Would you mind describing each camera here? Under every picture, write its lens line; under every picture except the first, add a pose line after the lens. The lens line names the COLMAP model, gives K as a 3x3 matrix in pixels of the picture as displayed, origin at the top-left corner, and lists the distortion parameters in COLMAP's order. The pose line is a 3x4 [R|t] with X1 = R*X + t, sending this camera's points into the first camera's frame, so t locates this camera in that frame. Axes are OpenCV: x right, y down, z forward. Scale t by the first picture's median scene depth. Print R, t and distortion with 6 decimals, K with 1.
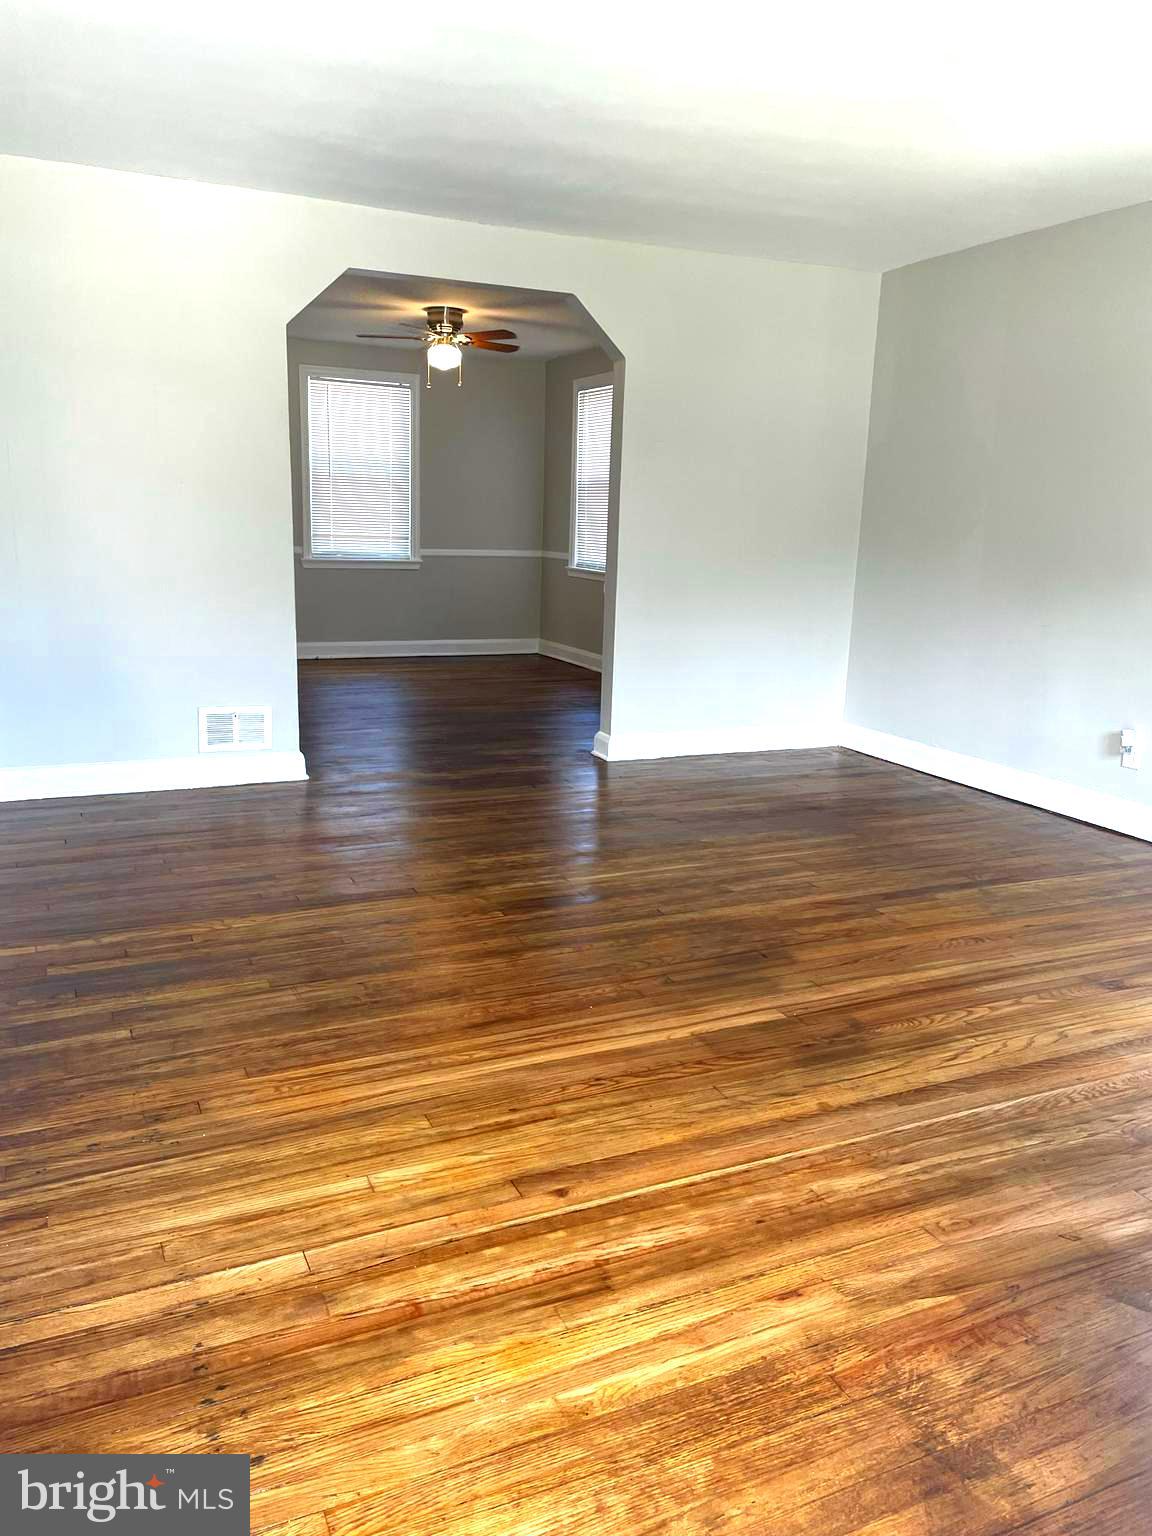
lens RADIAL K [[1160.5, 0, 580.6], [0, 1160.5, 777.4], [0, 0, 1]] dist [0.131549, -0.190719]
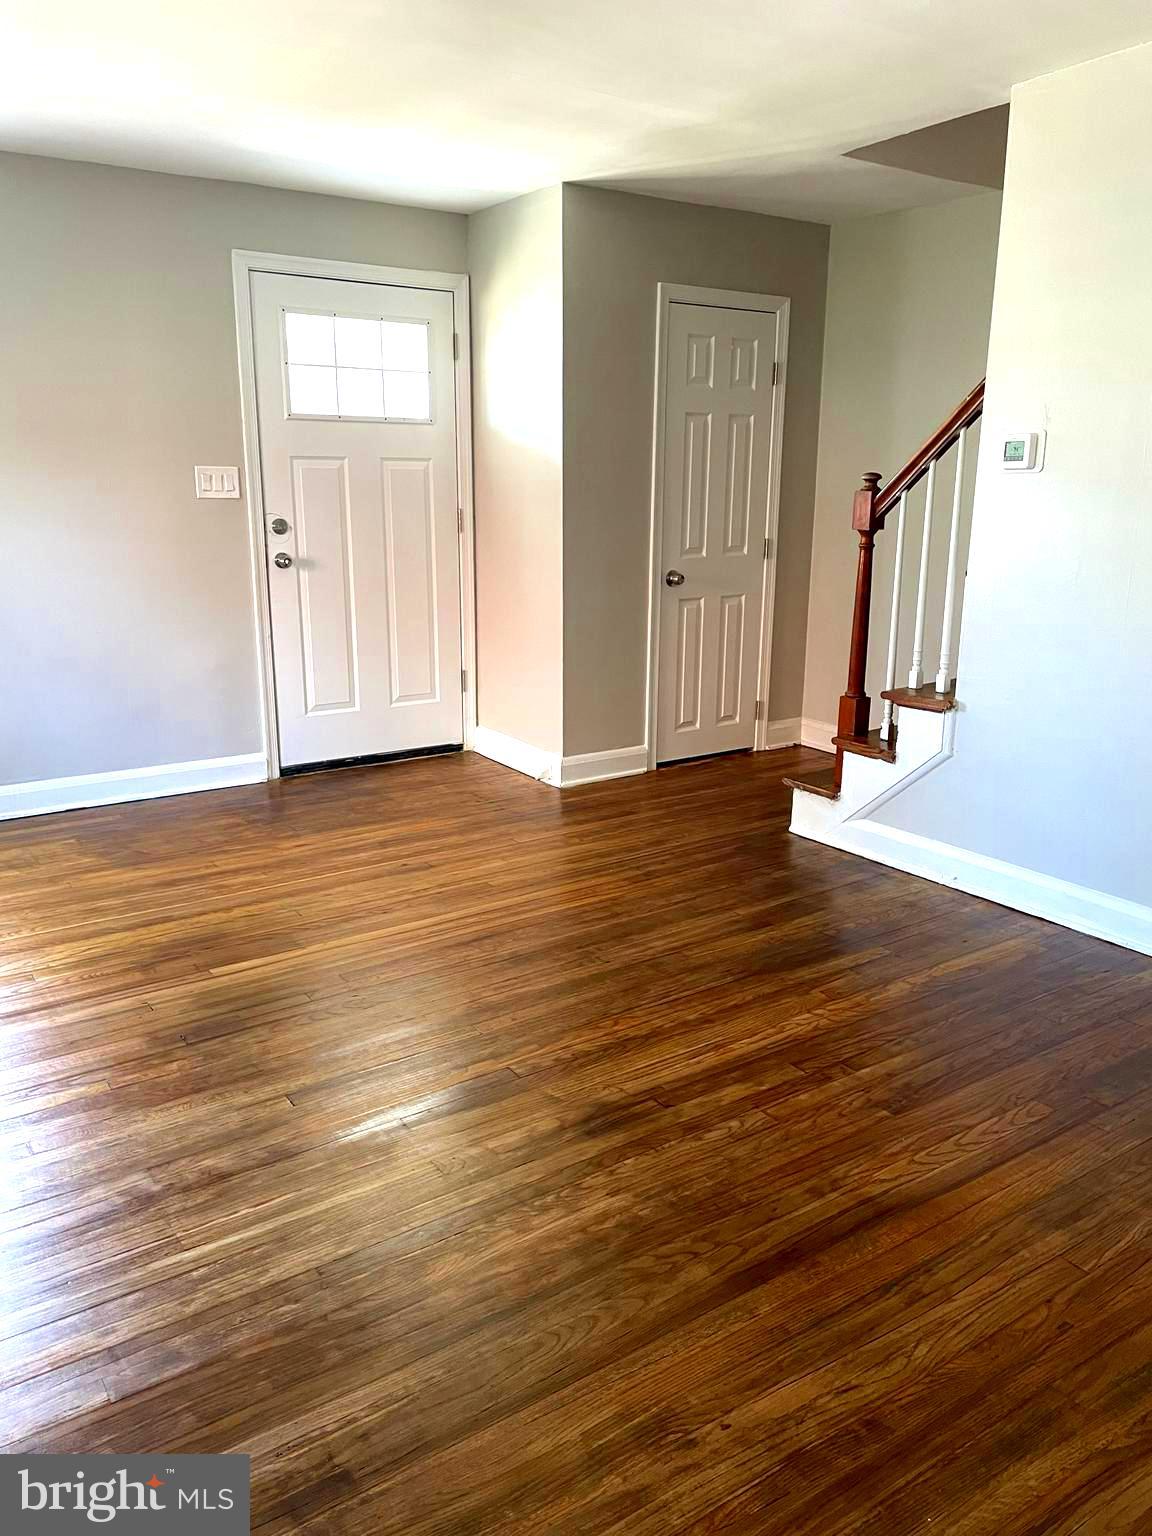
lens RADIAL K [[1160.5, 0, 580.6], [0, 1160.5, 777.4], [0, 0, 1]] dist [0.131549, -0.190719]
pose [[-0.984352, 0.012154, -0.175796, 0.026836], [-0.070486, 0.887175, 0.456018, -0.531838], [0.161504, 0.461273, -0.872435, 2.122823]]
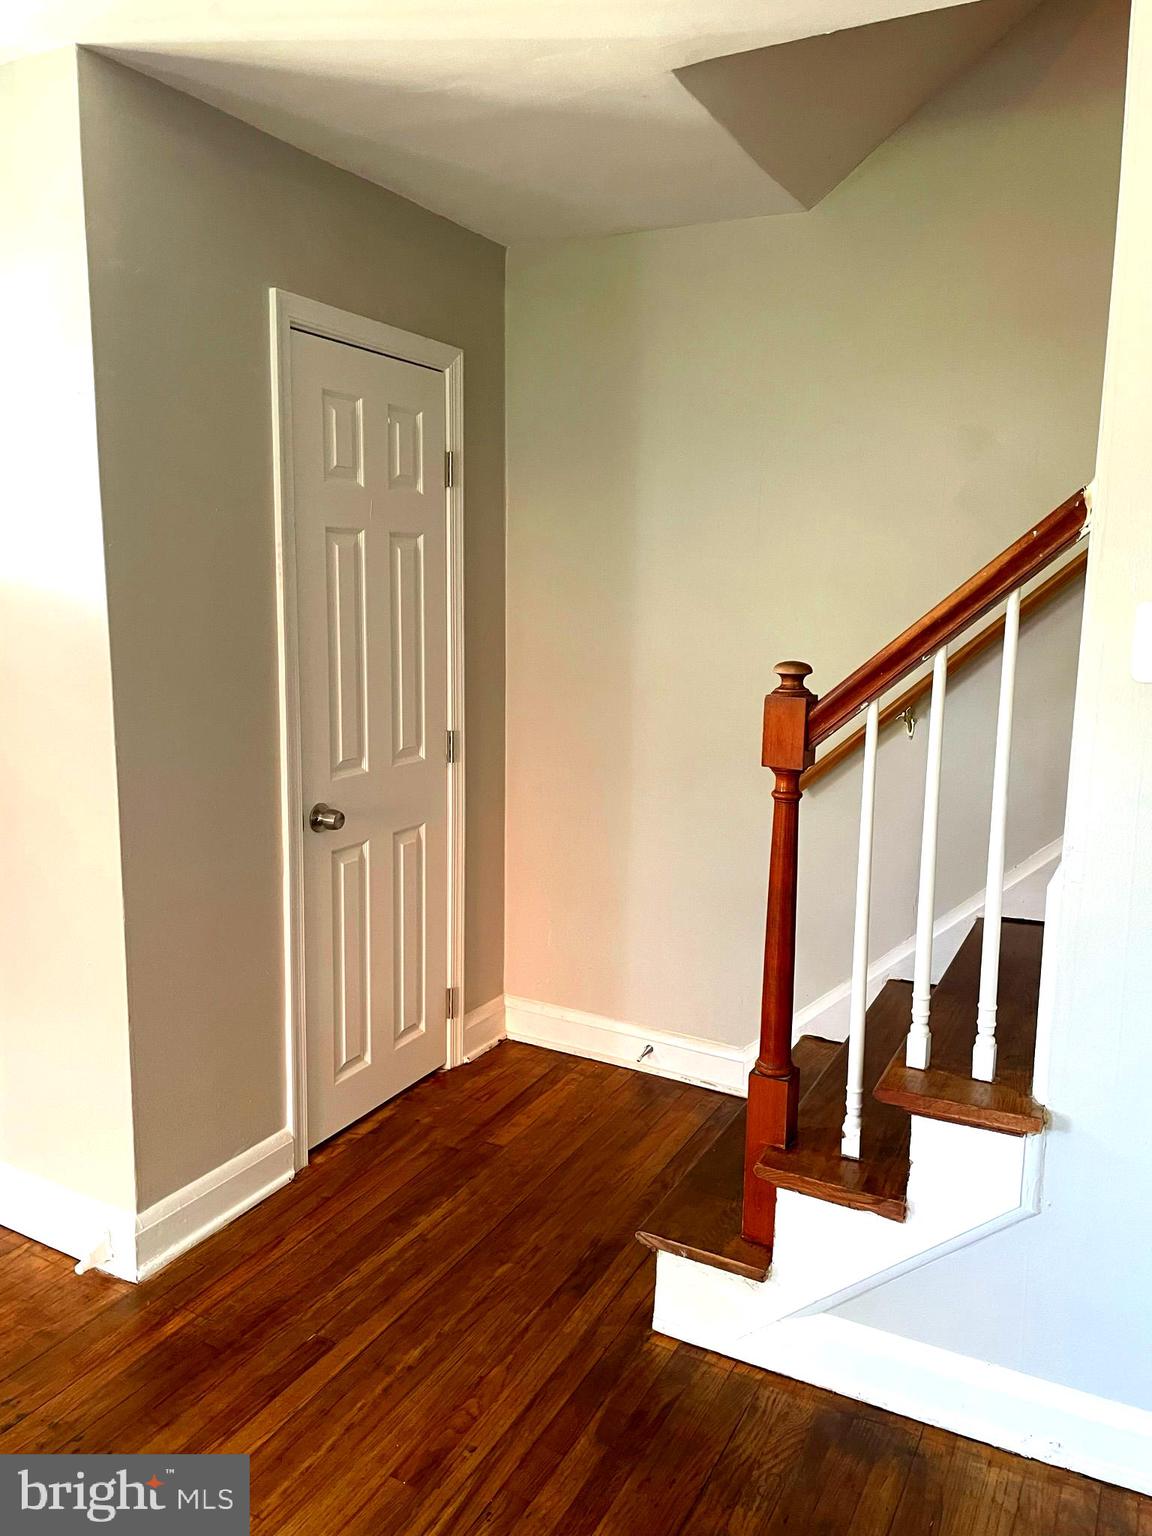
lens RADIAL K [[1160.5, 0, 580.6], [0, 1160.5, 777.4], [0, 0, 1]] dist [0.131549, -0.190719]
pose [[-0.797479, 0.061223, -0.600232, -0.020799], [-0.174343, 0.929016, 0.326394, -0.369765], [0.577609, 0.364939, -0.730197, 1.166470]]
